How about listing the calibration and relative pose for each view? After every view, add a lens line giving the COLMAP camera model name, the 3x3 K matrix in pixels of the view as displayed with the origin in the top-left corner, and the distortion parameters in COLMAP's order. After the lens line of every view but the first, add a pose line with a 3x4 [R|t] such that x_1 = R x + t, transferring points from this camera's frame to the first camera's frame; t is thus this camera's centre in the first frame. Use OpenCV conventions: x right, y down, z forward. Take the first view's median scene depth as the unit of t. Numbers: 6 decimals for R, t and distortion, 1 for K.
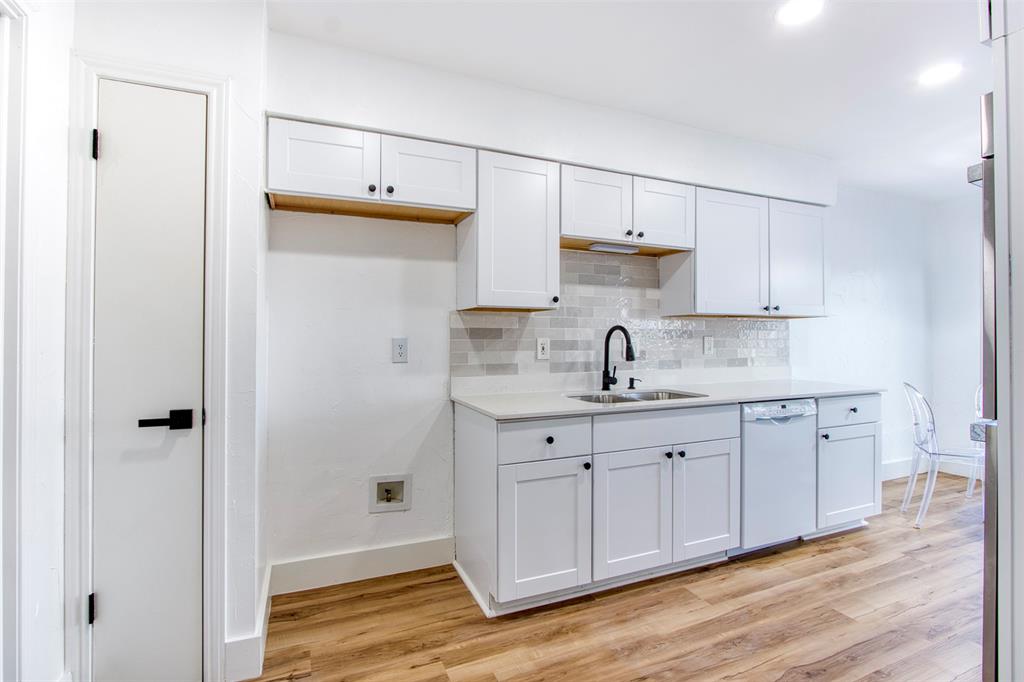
lens RADIAL K [[478.0, 0, 492.9], [0, 478.0, 334.7], [0, 0, 1]] dist [-0.018661, 0.001598]
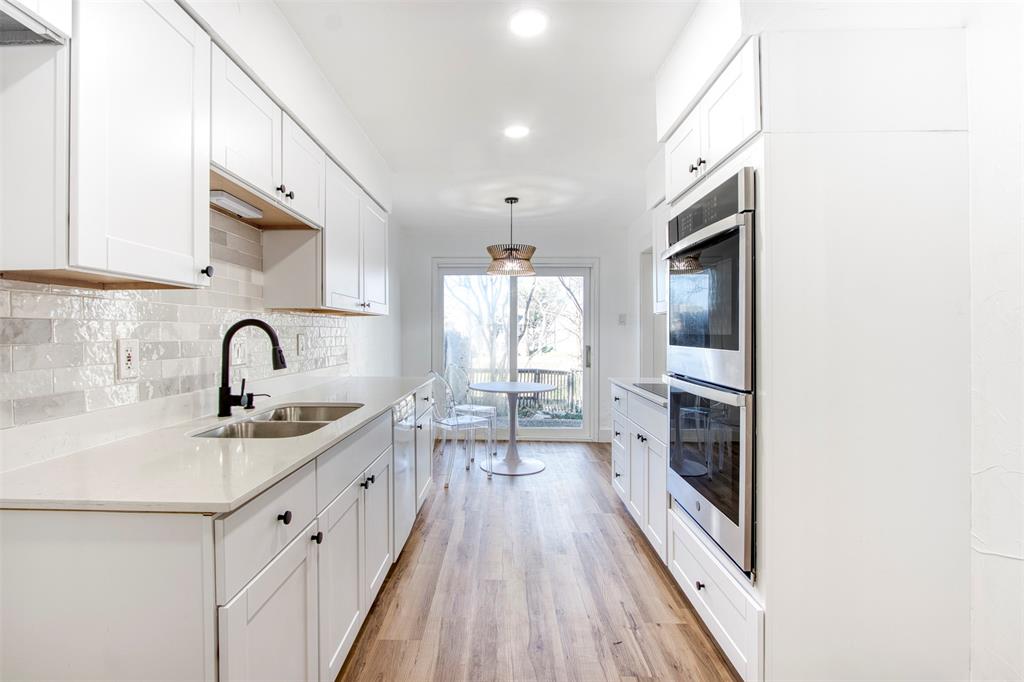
lens RADIAL K [[478.0, 0, 492.9], [0, 478.0, 334.7], [0, 0, 1]] dist [-0.018661, 0.001598]
pose [[0.404995, -0.005882, 0.914300, -0.227351], [0.001005, 0.999982, 0.005988, -0.000920], [-0.914318, -0.001506, 0.404993, 0.415504]]
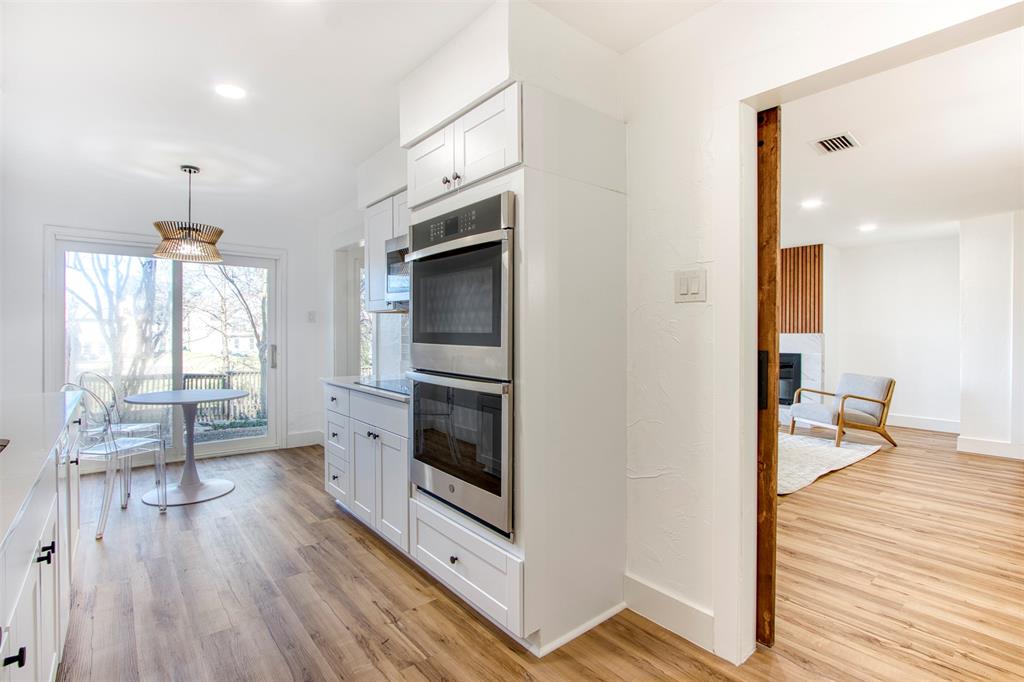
lens RADIAL K [[478.0, 0, 492.9], [0, 478.0, 334.7], [0, 0, 1]] dist [-0.018661, 0.001598]
pose [[-0.280455, -0.010520, 0.959809, -0.226480], [-0.002650, 0.999945, 0.010186, -0.001516], [-0.959863, 0.000313, -0.280468, 0.572475]]
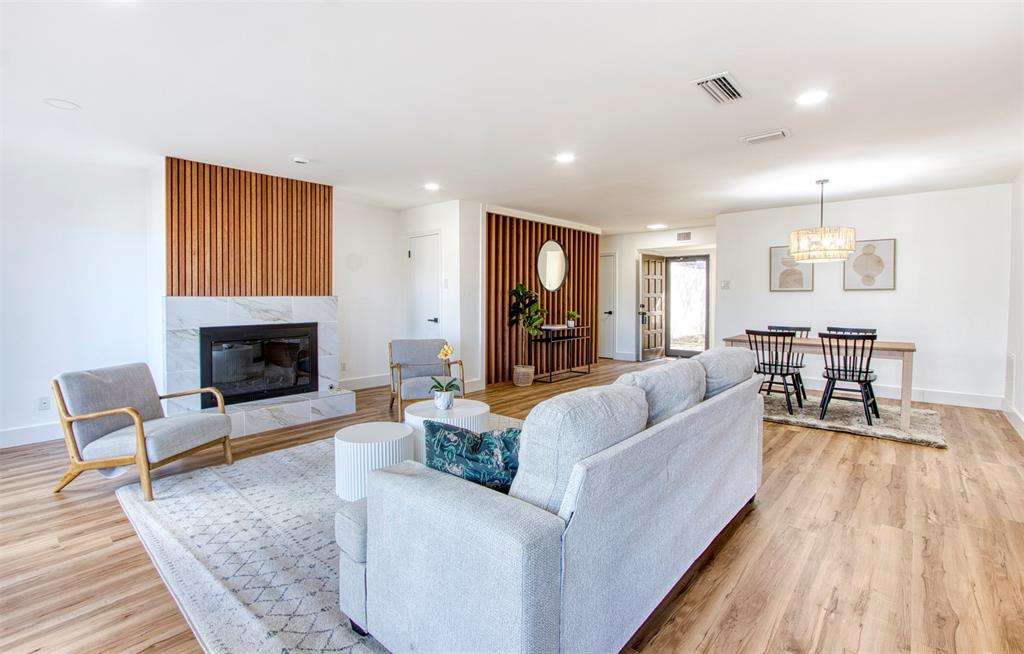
lens RADIAL K [[472.1, 0, 492.8], [0, 472.1, 306.5], [0, 0, 1]] dist [-0.018251, -0.000049]
pose [[-0.899046, 0.001722, -0.437851, 1.855631], [-0.006914, 0.999812, 0.018130, 0.014230], [0.437799, 0.019327, -0.898865, 0.350405]]
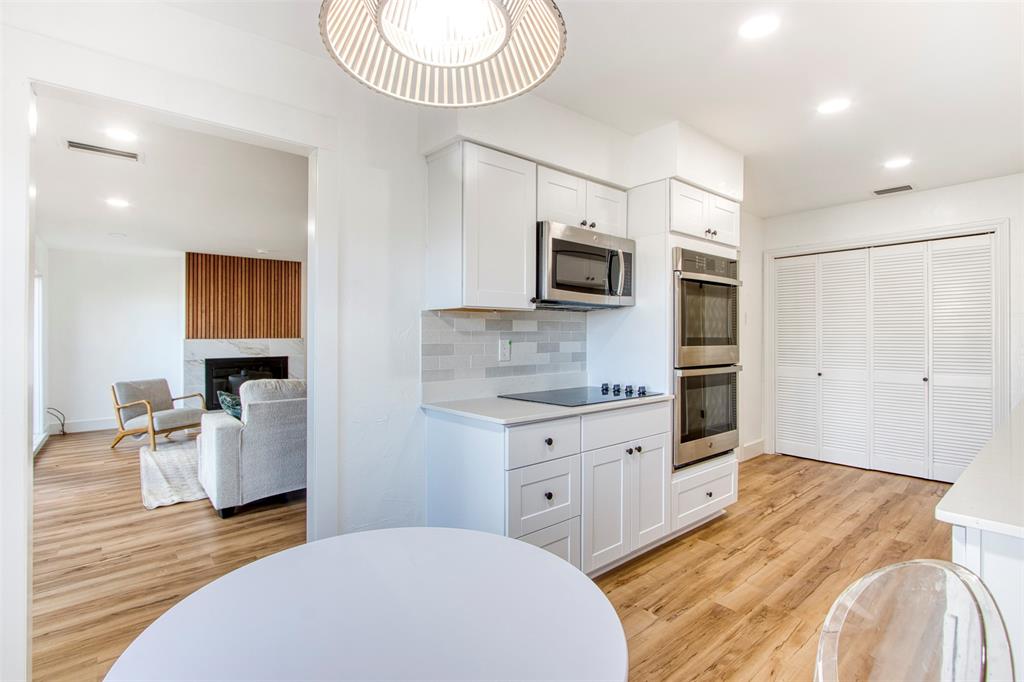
lens RADIAL K [[478.0, 0, 492.9], [0, 478.0, 334.7], [0, 0, 1]] dist [-0.018661, 0.001598]
pose [[-0.957993, -0.003037, -0.286775, 1.321811], [-0.001751, 0.999987, -0.004739, 0.002429], [0.286785, -0.004037, -0.957986, 1.333668]]
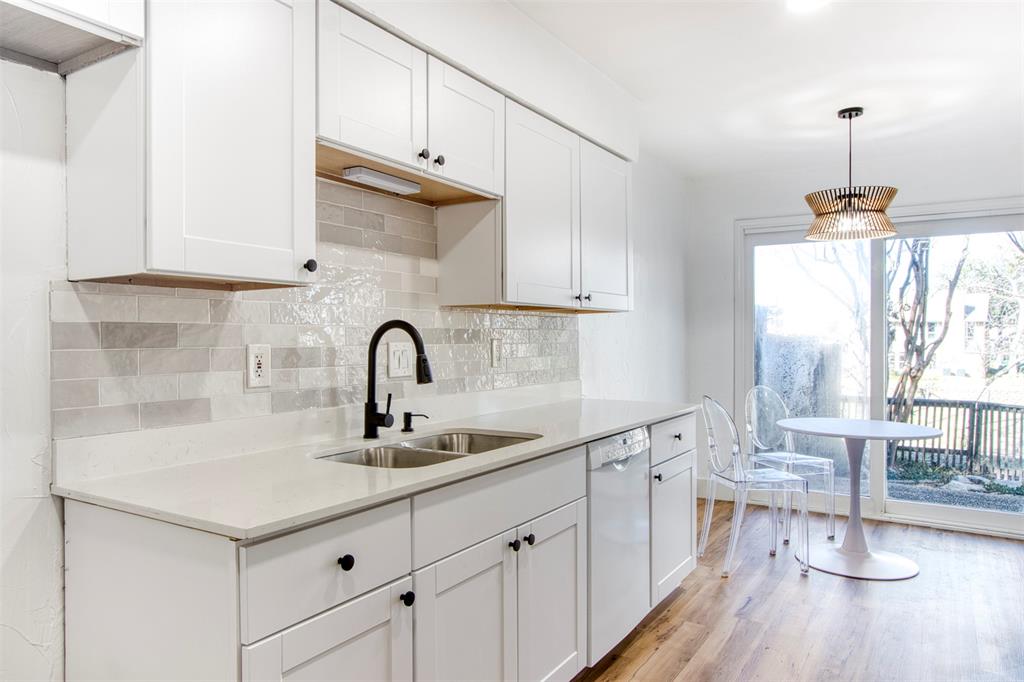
lens RADIAL K [[707.6, 0, 493.0], [0, 707.6, 338.5], [0, 0, 1]] dist [-0.045225, 0.065823]
pose [[0.819253, -0.004799, 0.573412, -0.119357], [0.004563, 0.999988, 0.001849, 0.000774], [-0.573414, 0.001101, 0.819265, 0.270543]]
